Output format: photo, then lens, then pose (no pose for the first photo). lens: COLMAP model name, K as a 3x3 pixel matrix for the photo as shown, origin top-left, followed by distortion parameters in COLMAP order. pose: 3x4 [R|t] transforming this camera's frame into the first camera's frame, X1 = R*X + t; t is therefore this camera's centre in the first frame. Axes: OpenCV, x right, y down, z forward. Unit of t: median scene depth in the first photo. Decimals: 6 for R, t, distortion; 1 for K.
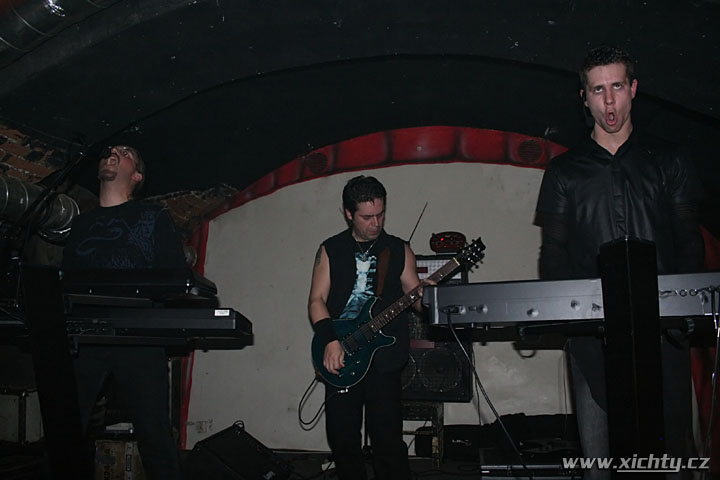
lens RADIAL K [[594.2, 0, 357.5], [0, 594.2, 241.6], [0, 0, 1]] dist [-0.146856, 0.107552]
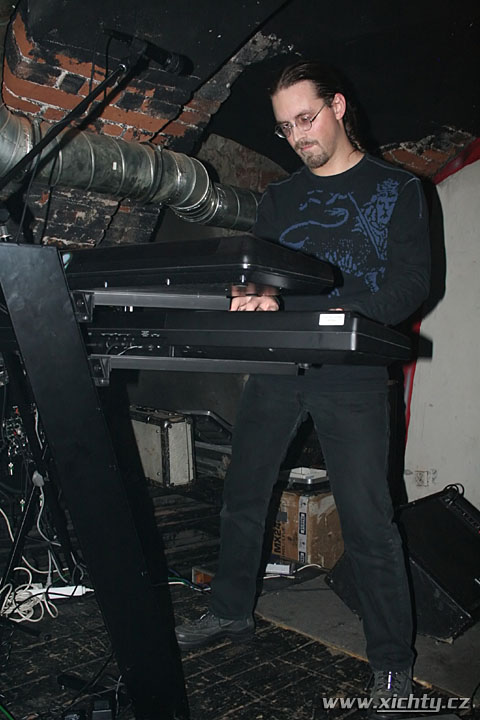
lens RADIAL K [[722.2, 0, 240.0], [0, 722.2, 360.0], [0, 0, 1]] dist [-0.129944, 0.143713]
pose [[0.833909, 0.037873, -0.550602, 0.029519], [0.059393, 0.985691, 0.157753, 0.023777], [0.548697, -0.164254, 0.819727, 0.200254]]
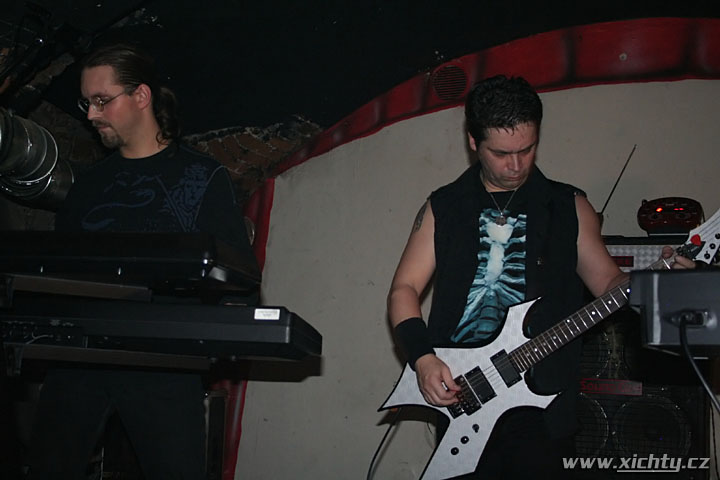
lens RADIAL K [[915.4, 0, 360.0], [0, 915.4, 240.0], [0, 0, 1]] dist [-0.039263, -0.002594]
pose [[0.985330, 0.022306, -0.169198, 0.004299], [-0.019297, 0.999625, 0.019407, 0.014182], [0.169568, -0.015858, 0.985391, 0.065817]]
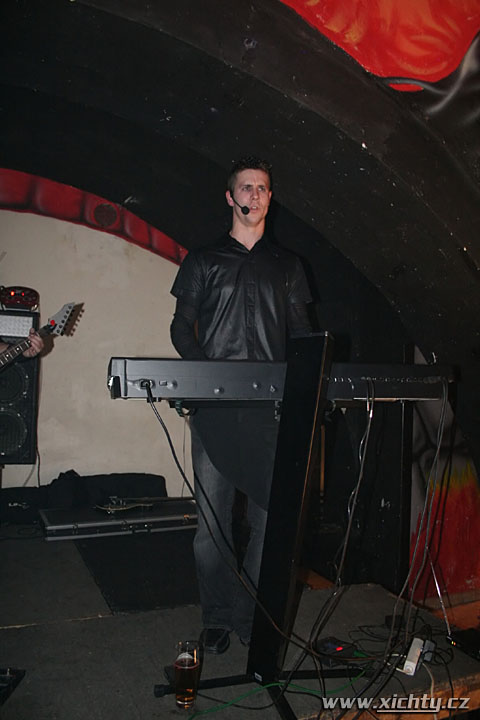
lens RADIAL K [[594.2, 0, 245.7], [0, 594.2, 360.7], [0, 0, 1]] dist [-0.146856, 0.107552]
pose [[0.794481, 0.050923, 0.605150, -0.116988], [-0.115123, 0.991039, 0.067745, -0.004290], [-0.596277, -0.123489, 0.793224, 0.039365]]
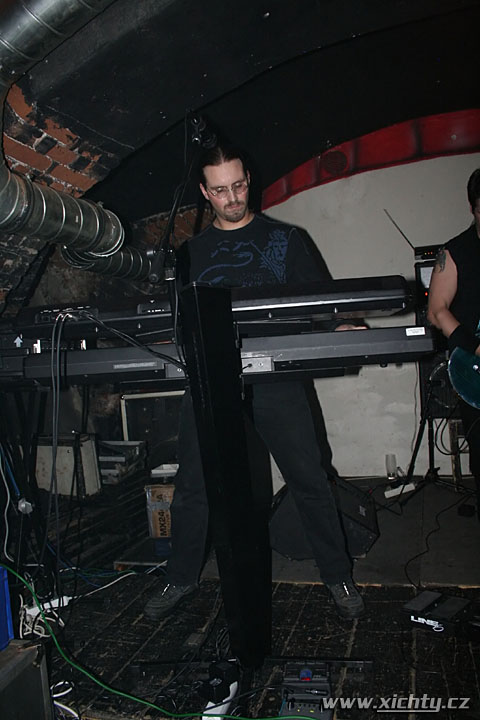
lens RADIAL K [[594.2, 0, 245.7], [0, 594.2, 360.7], [0, 0, 1]] dist [-0.146856, 0.107552]
pose [[0.995965, -0.066889, -0.059828, -0.199620], [0.075915, 0.983502, 0.164195, 0.006177], [0.047859, -0.168075, 0.984612, 0.099548]]
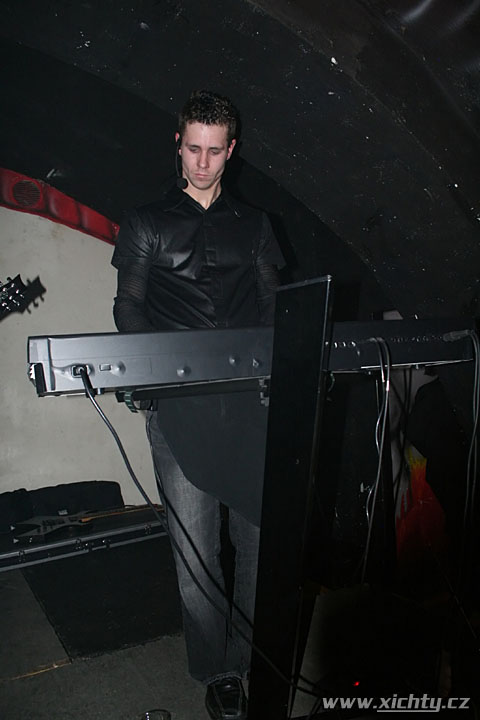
lens RADIAL K [[594.2, 0, 245.7], [0, 594.2, 360.7], [0, 0, 1]] dist [-0.146856, 0.107552]
pose [[0.736221, -0.023626, 0.676328, -0.061756], [-0.039657, 0.996167, 0.077967, 0.015702], [-0.675578, -0.084222, 0.732462, 0.132554]]
